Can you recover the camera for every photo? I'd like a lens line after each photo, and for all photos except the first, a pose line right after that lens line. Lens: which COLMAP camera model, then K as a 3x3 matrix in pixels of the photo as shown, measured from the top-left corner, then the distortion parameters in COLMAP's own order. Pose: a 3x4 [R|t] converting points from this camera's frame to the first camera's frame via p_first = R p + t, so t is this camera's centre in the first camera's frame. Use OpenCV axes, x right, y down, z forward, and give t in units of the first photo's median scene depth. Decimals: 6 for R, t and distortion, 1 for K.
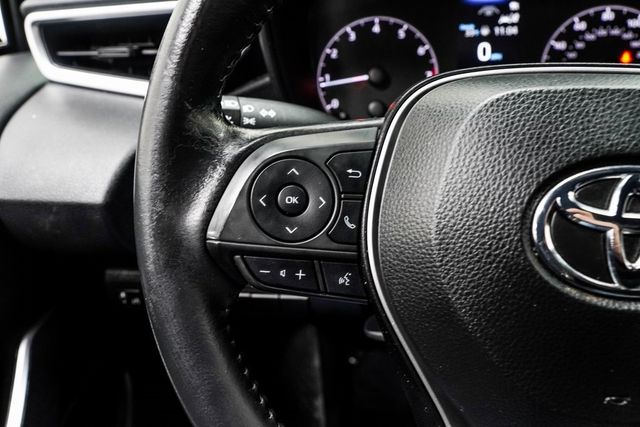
lens RADIAL K [[540.3, 0, 321.7], [0, 540.3, 220.2], [0, 0, 1]] dist [-0.062060, 0.080141]
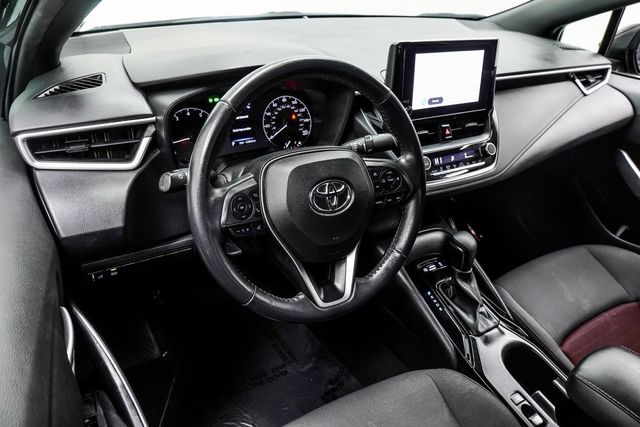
lens RADIAL K [[479.0, 0, 320.0], [0, 479.0, 213.3], [0, 0, 1]] dist [-0.106300, 0.056466]
pose [[0.781455, -0.223727, 0.582473, -0.669833], [0.180762, 0.974649, 0.131849, -0.143895], [-0.597205, 0.002255, 0.802086, -0.769338]]
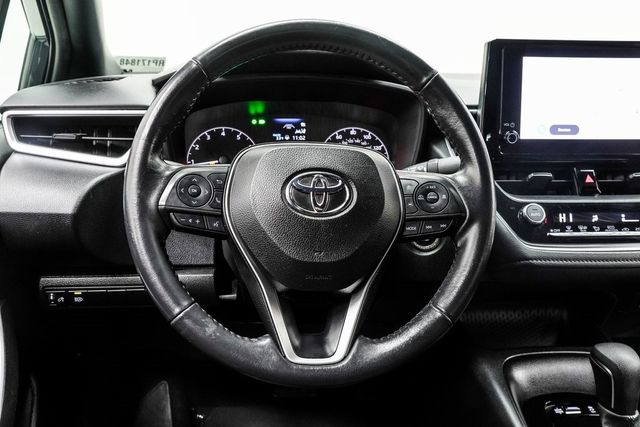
lens RADIAL K [[633.7, 0, 320.0], [0, 633.7, 211.5], [0, 0, 1]] dist [0.014584, 0.000000]
pose [[0.963972, 0.018333, 0.265373, -0.132631], [0.048210, 0.969060, -0.242070, 0.386091], [-0.261600, 0.246142, 0.933263, -0.895836]]
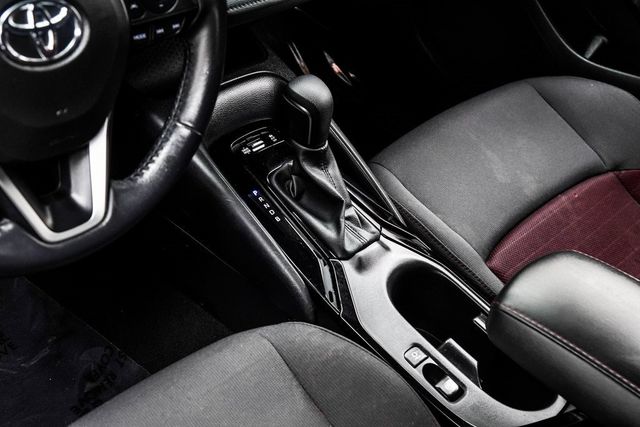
lens RADIAL K [[962.6, 0, 325.3], [0, 962.6, 218.8], [0, 0, 1]] dist [0.171067, 0.000000]
pose [[0.571359, -0.409303, 0.711351, -0.753237], [0.194352, 0.909586, 0.367260, -0.212070], [-0.797355, -0.071585, 0.599250, -0.931731]]
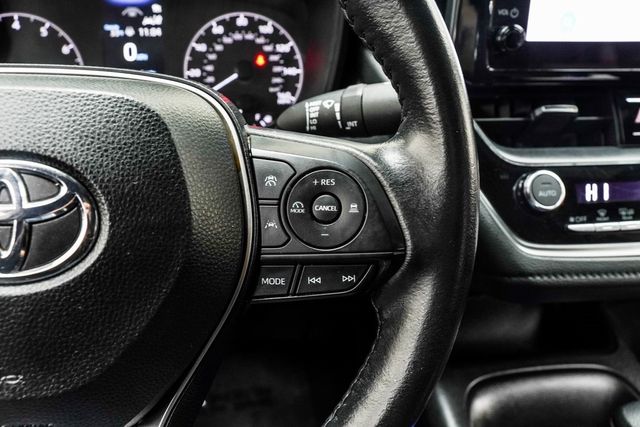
lens RADIAL K [[540.3, 0, 316.7], [0, 540.3, 211.0], [0, 0, 1]] dist [-0.062060, 0.080141]
pose [[0.961253, -0.049196, 0.271243, 0.367426], [0.051675, 0.998662, -0.002002, 0.010037], [-0.270781, 0.015941, 0.962509, -0.079516]]
